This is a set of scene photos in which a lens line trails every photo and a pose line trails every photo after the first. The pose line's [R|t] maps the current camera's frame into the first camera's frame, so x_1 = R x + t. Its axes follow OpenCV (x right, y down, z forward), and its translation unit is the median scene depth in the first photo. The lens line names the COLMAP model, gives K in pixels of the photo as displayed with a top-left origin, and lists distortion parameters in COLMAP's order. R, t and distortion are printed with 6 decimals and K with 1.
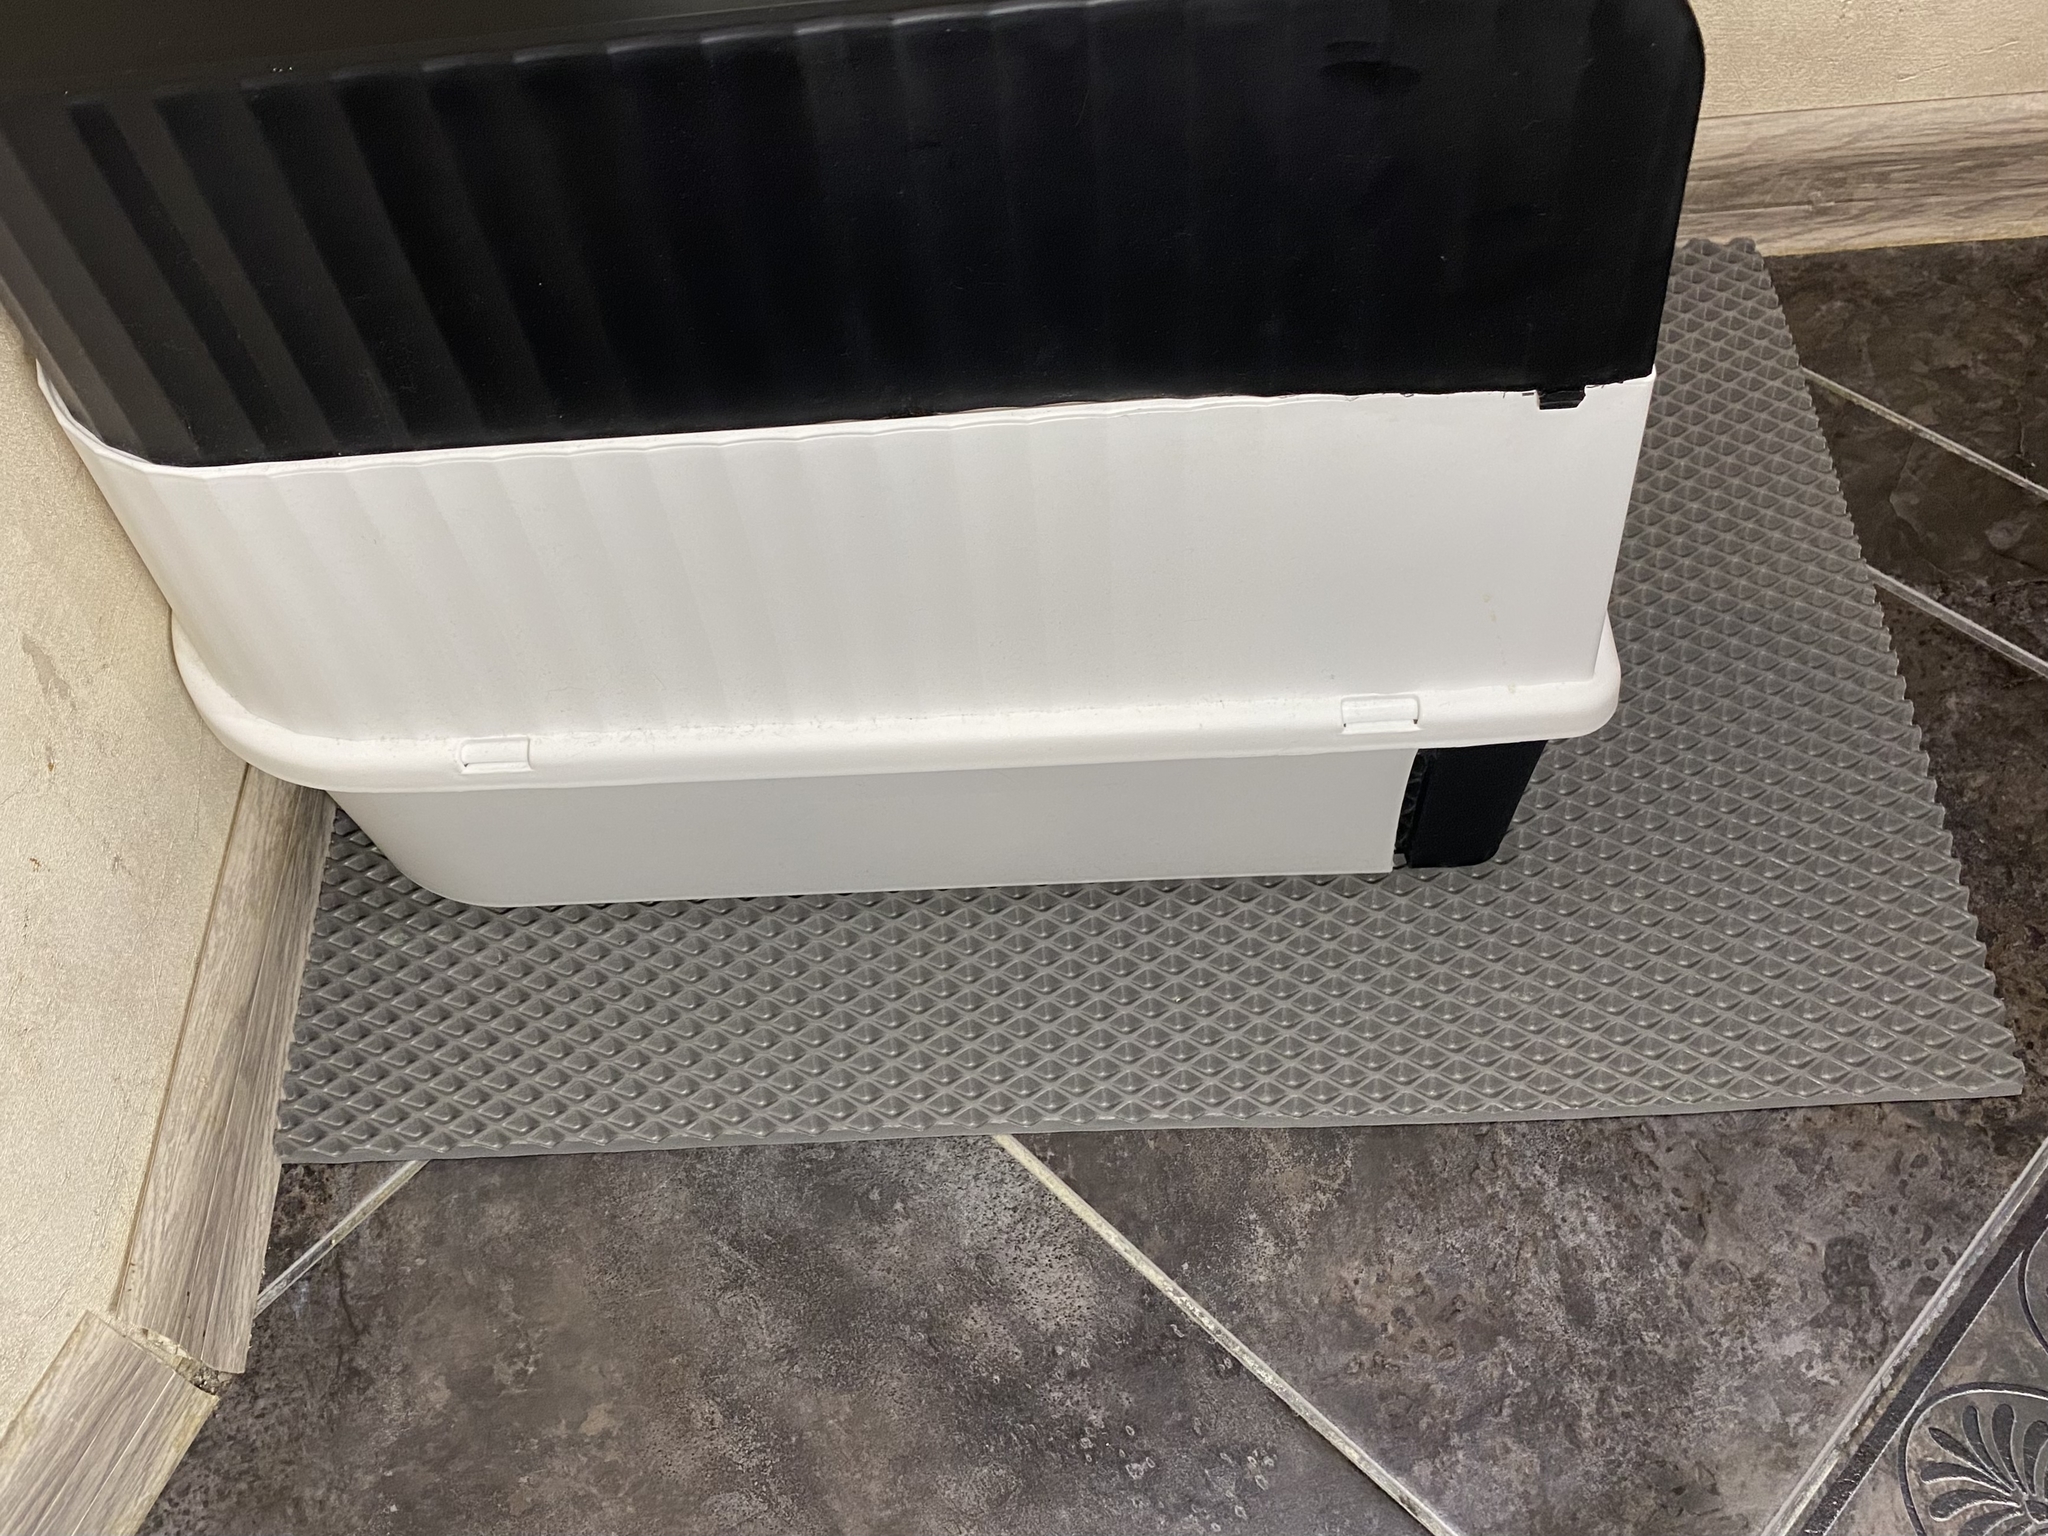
lens RADIAL K [[1812.6, 0, 936.9], [0, 1812.6, 759.6], [0, 0, 1]] dist [-0.001336, 0.004089]
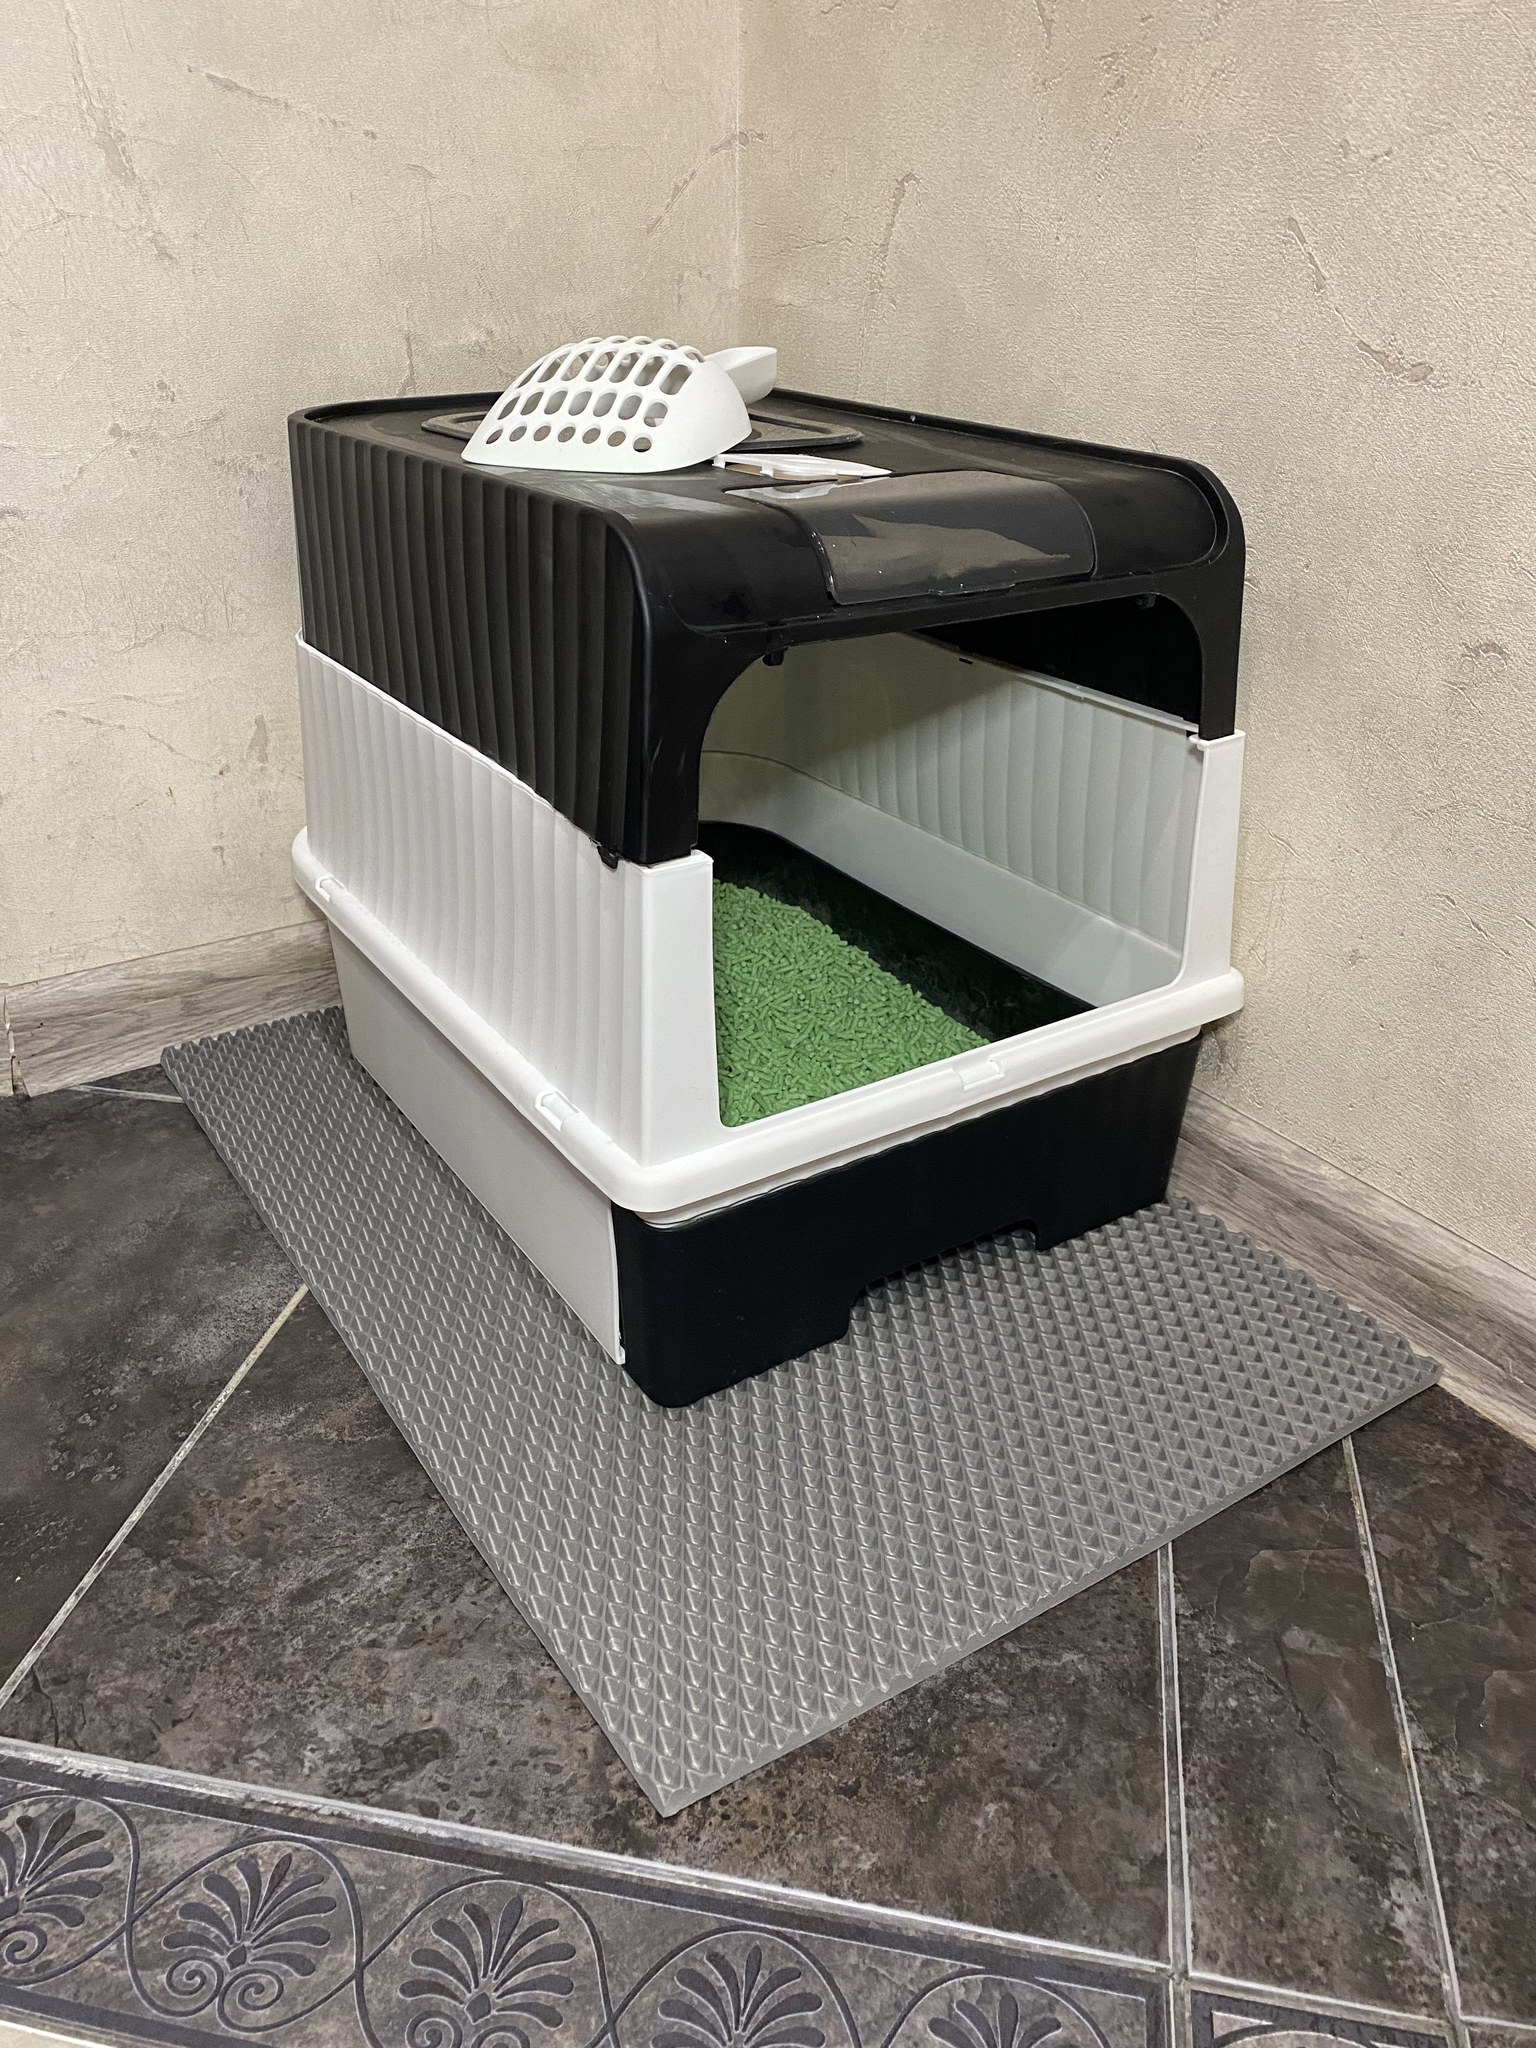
lens RADIAL K [[1567.6, 0, 775.9], [0, 1567.6, 998.4], [0, 0, 1]] dist [-0.001182, 0.009744]
pose [[0.556510, 0.473992, -0.682370, 1.020017], [-0.738412, 0.658641, -0.144706, -0.030411], [0.380847, 0.584400, 0.716542, 0.158255]]
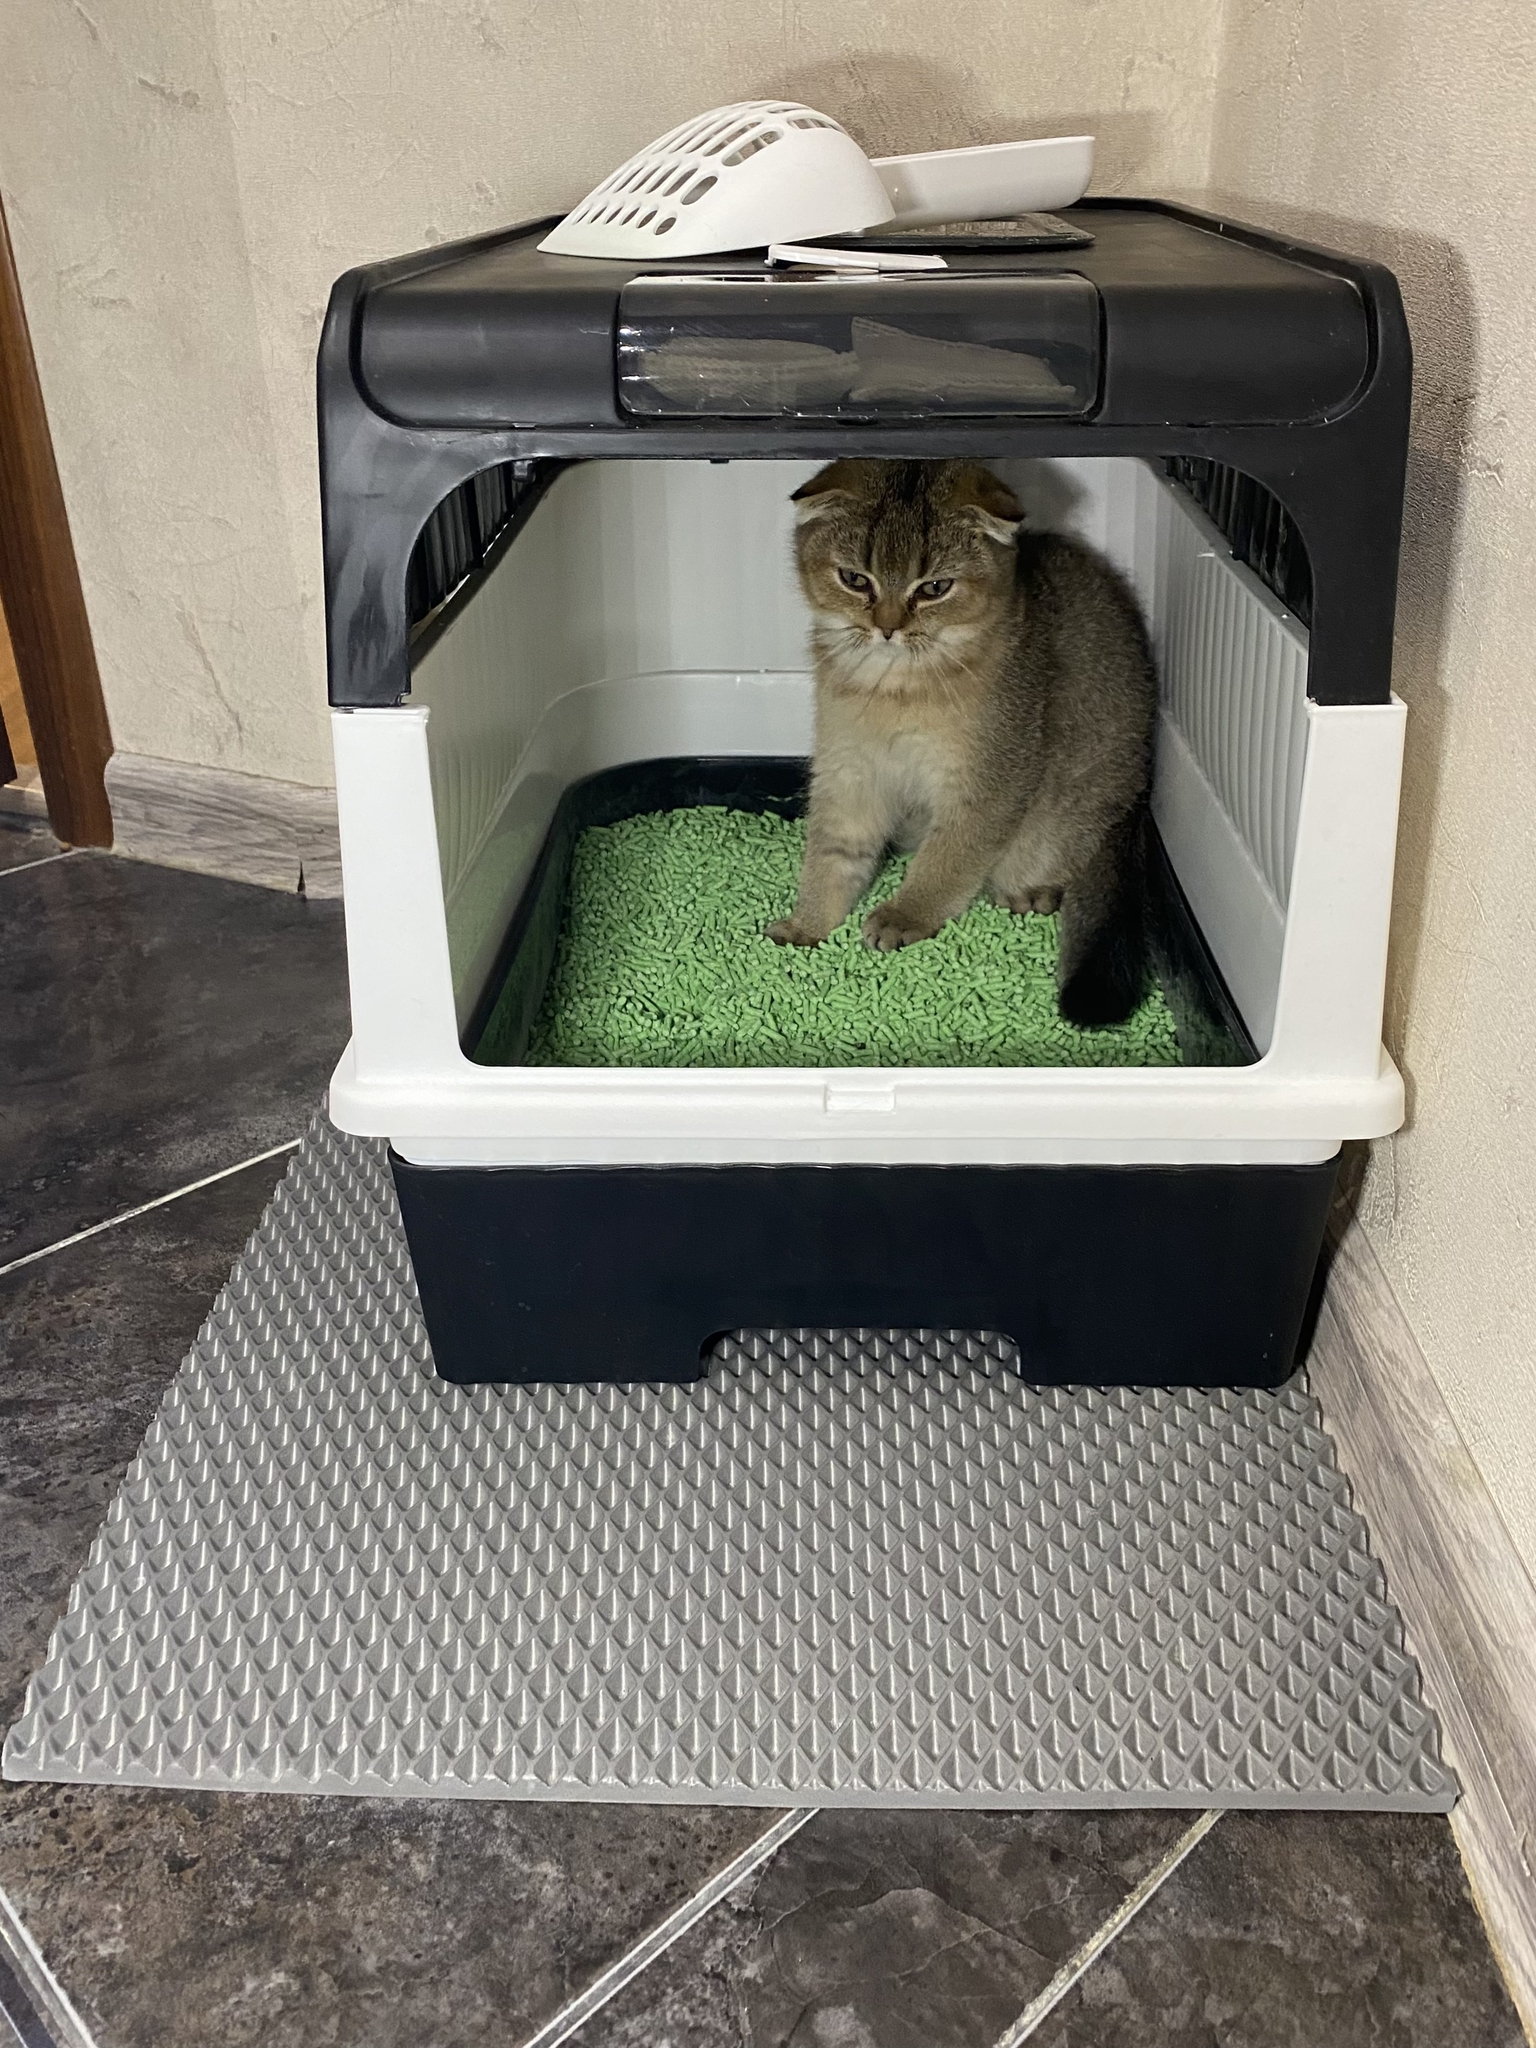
lens RADIAL K [[1689.6, 0, 782.0], [0, 1689.6, 995.4], [0, 0, 1]] dist [0.001446, 0.001075]
pose [[-0.015105, 0.559080, -0.828976, 1.064693], [-0.834851, 0.449212, 0.318171, -0.548570], [0.550269, 0.696877, 0.459963, 0.591220]]
